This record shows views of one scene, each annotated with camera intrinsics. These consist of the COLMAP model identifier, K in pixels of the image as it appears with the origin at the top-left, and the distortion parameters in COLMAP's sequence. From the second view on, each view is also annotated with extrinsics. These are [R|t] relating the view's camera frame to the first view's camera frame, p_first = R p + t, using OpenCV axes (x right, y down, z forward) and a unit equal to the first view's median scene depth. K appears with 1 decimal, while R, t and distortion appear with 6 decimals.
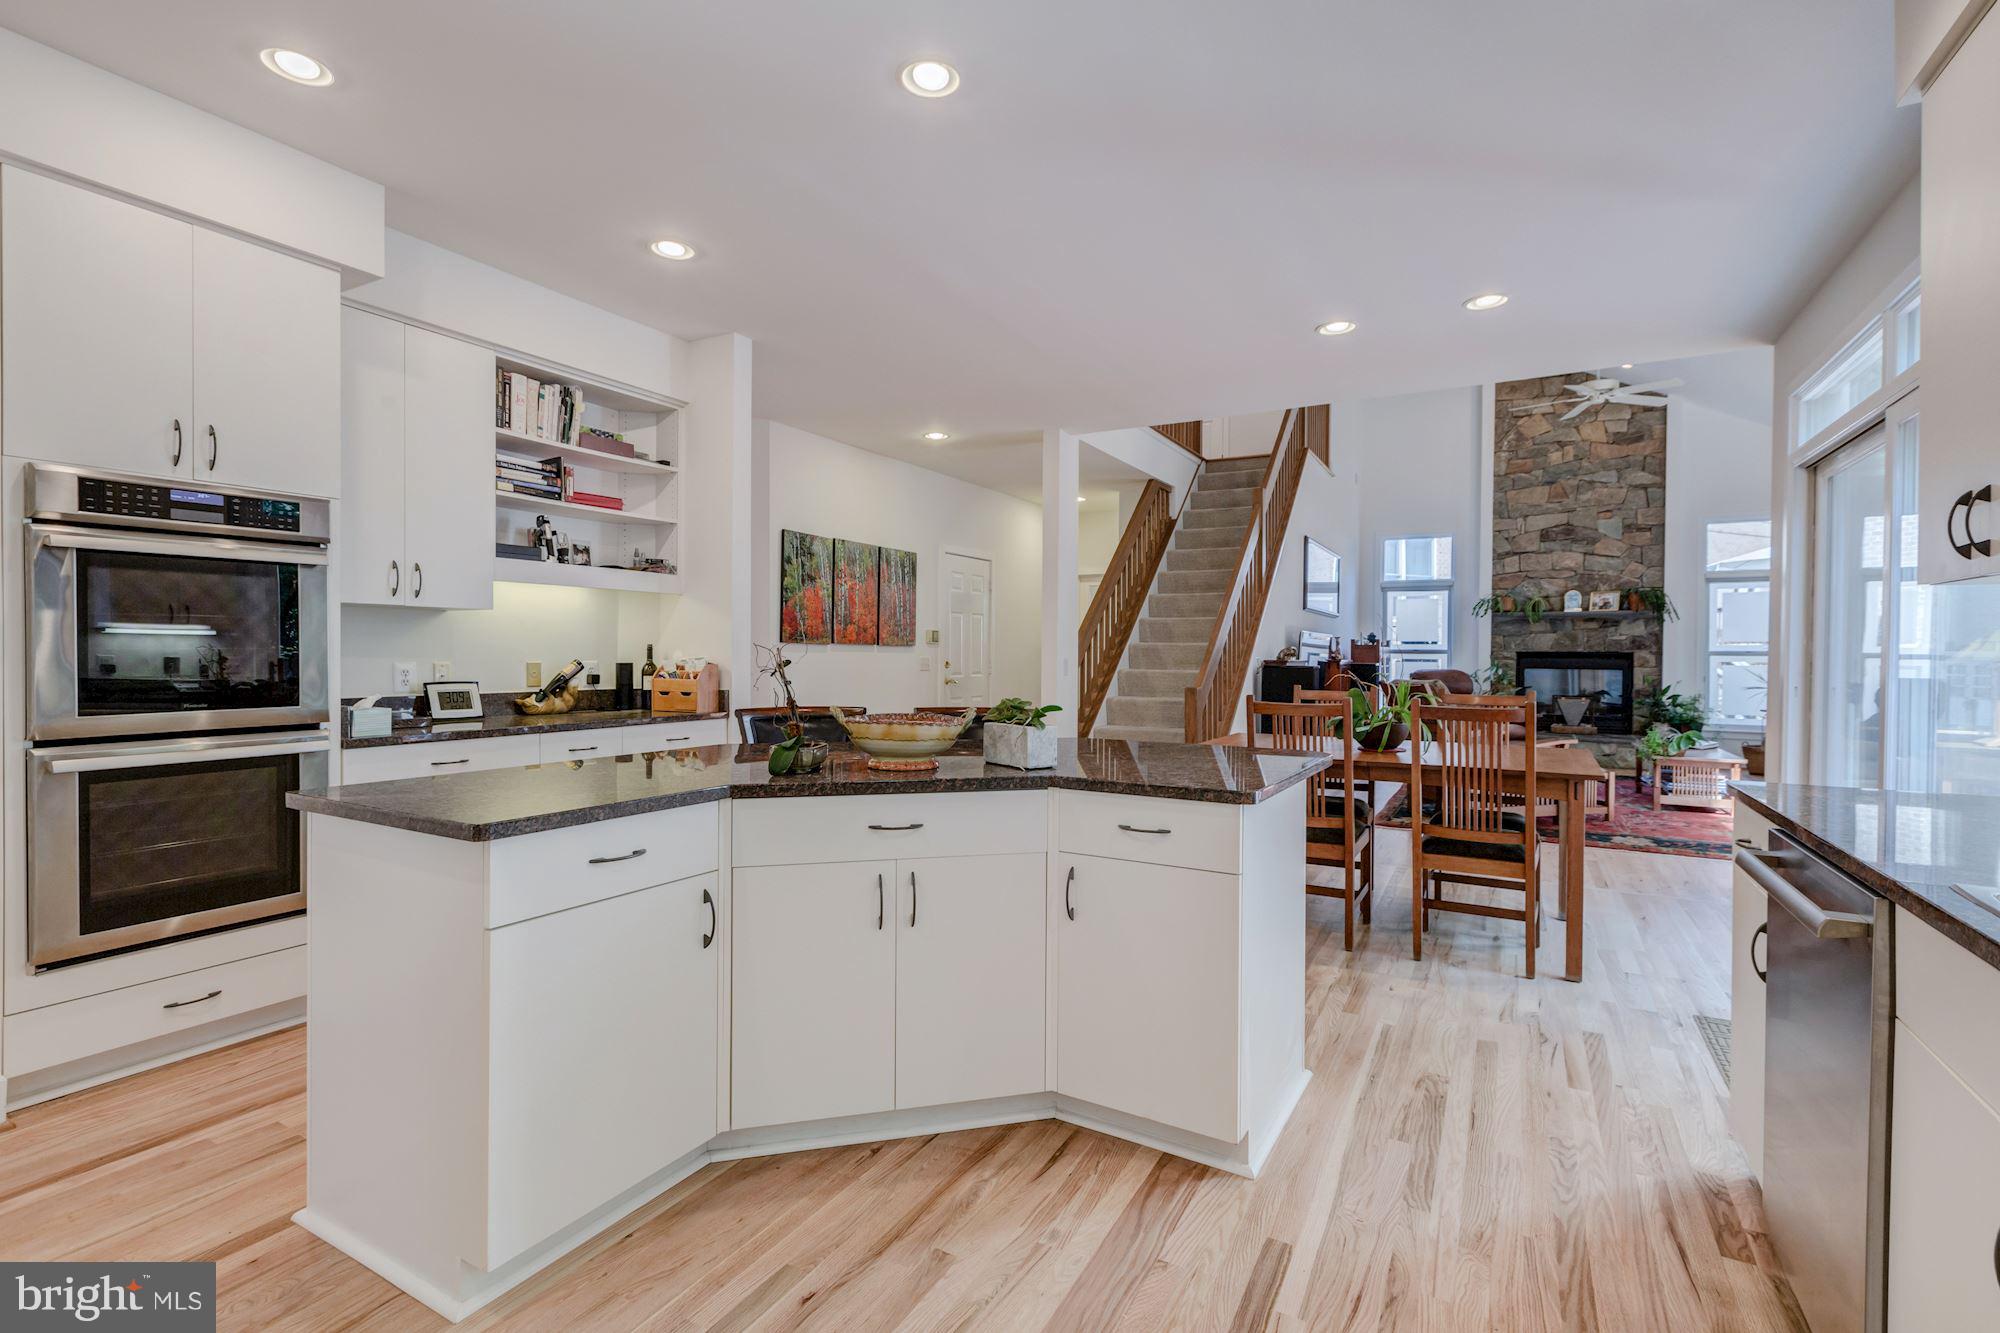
lens RADIAL K [[902.5, 0, 989.5], [0, 902.5, 661.8], [0, 0, 1]] dist [-0.001001, -0.001073]
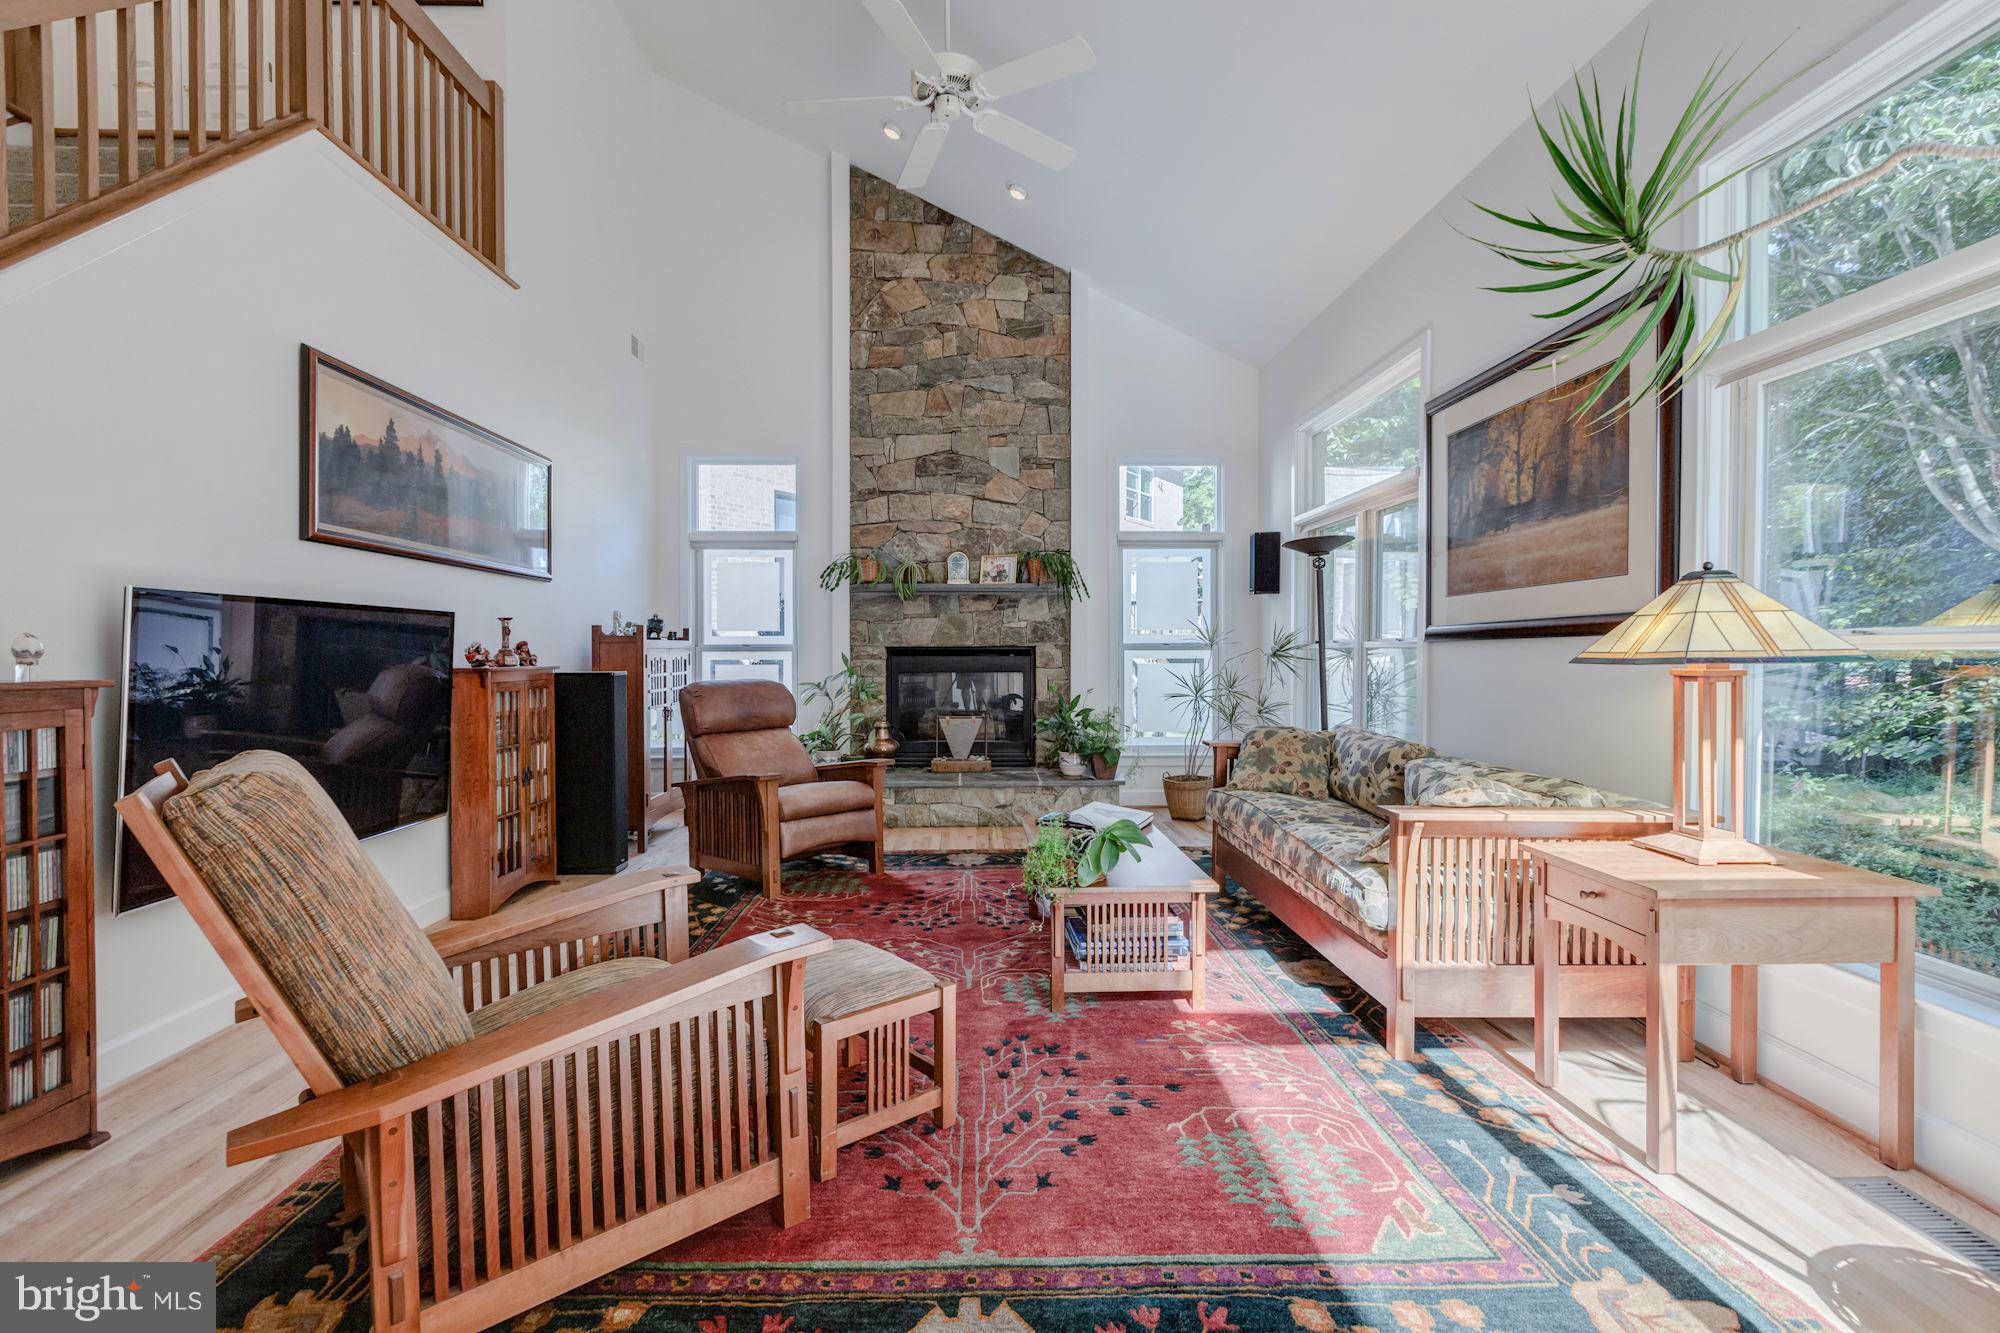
lens RADIAL K [[902.5, 0, 986.9], [0, 902.5, 657.2], [0, 0, 1]] dist [-0.001001, -0.001073]
pose [[0.856113, -0.014614, 0.516582, 0.327163], [0.014373, 0.999887, 0.004468, -0.005469], [-0.516589, 0.003599, 0.856226, 0.431529]]
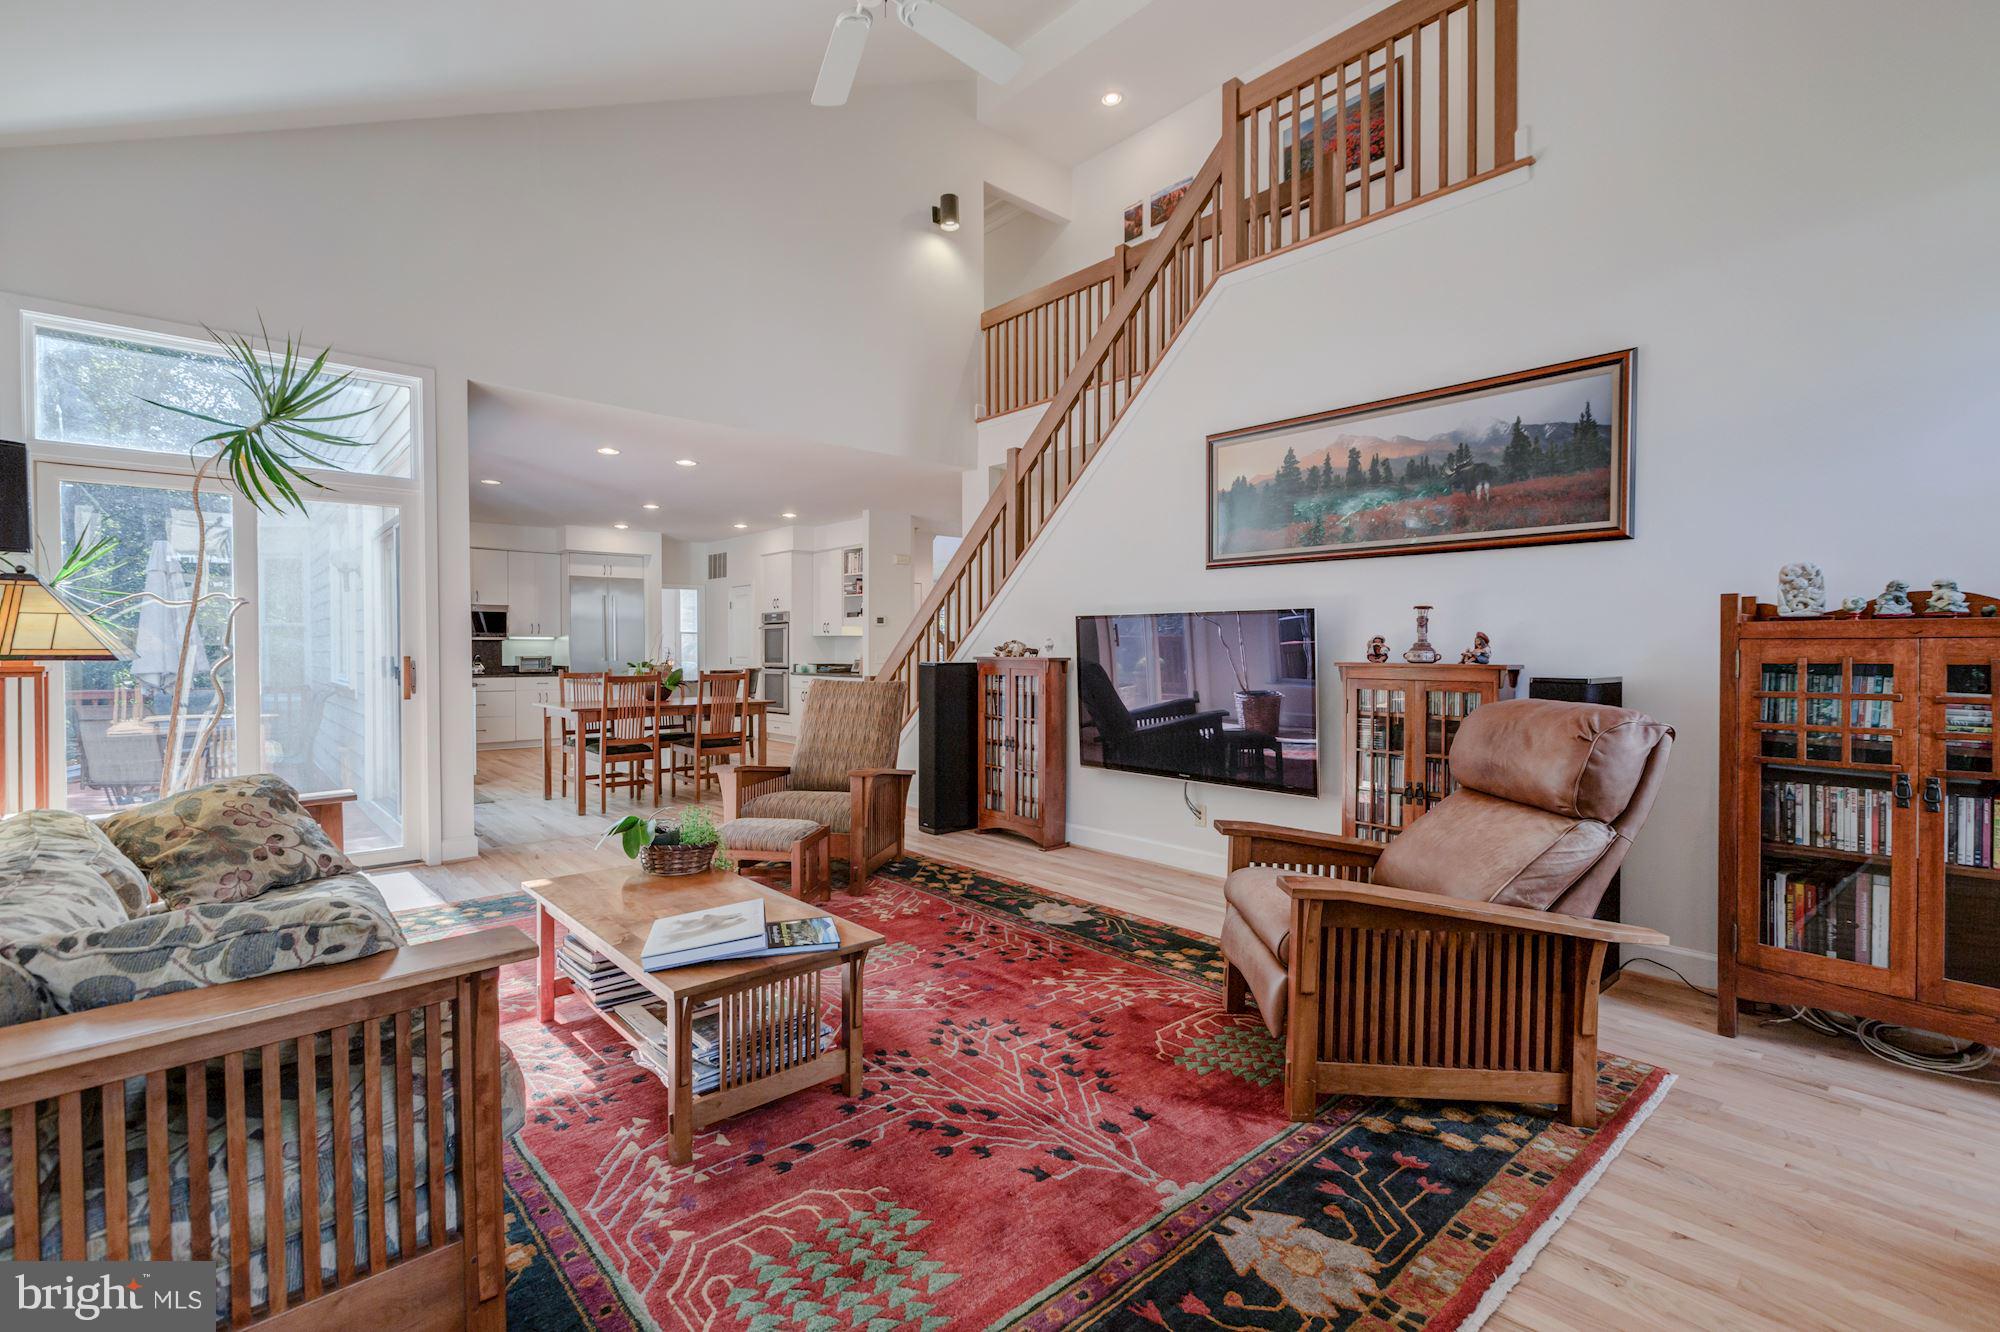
lens RADIAL K [[902.5, 0, 1002.2], [0, 902.5, 666.3], [0, 0, 1]] dist [-0.001001, -0.001073]
pose [[-0.315221, 0.012990, -0.948929, 1.052762], [-0.011373, 0.999783, 0.017464, -0.006169], [0.948950, 0.016297, -0.315005, 1.171033]]
